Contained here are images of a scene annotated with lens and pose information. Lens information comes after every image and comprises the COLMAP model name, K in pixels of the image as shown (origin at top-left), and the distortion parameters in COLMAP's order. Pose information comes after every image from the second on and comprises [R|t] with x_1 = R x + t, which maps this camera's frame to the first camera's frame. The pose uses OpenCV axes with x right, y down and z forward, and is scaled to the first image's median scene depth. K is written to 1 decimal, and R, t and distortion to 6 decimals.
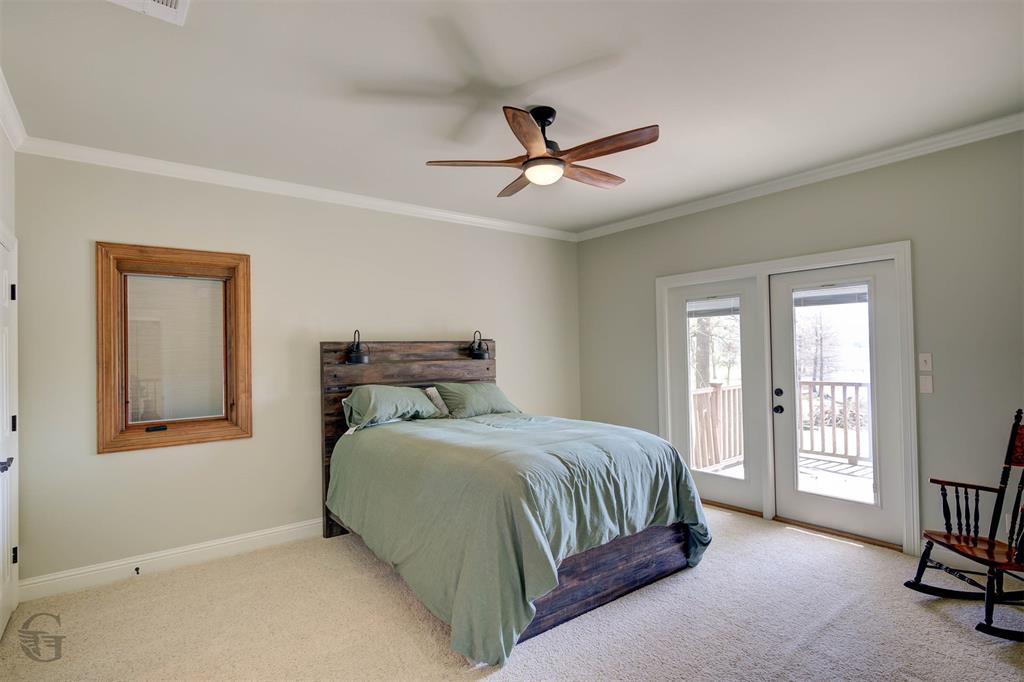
lens RADIAL K [[517.8, 0, 515.6], [0, 517.8, 346.2], [0, 0, 1]] dist [0.001048, -0.000031]
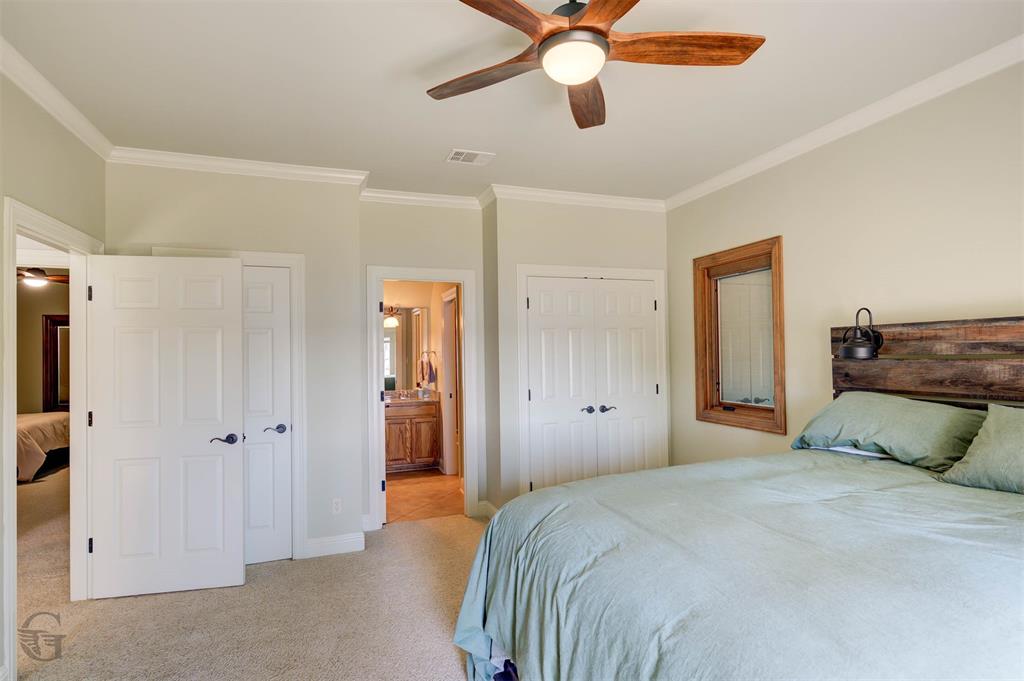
lens RADIAL K [[517.8, 0, 513.9], [0, 517.8, 344.3], [0, 0, 1]] dist [0.001048, -0.000031]
pose [[-0.312133, 0.009705, -0.949989, 0.452288], [0.034578, 0.999401, -0.001152, 0.000507], [0.949409, -0.033209, -0.312282, 0.751427]]
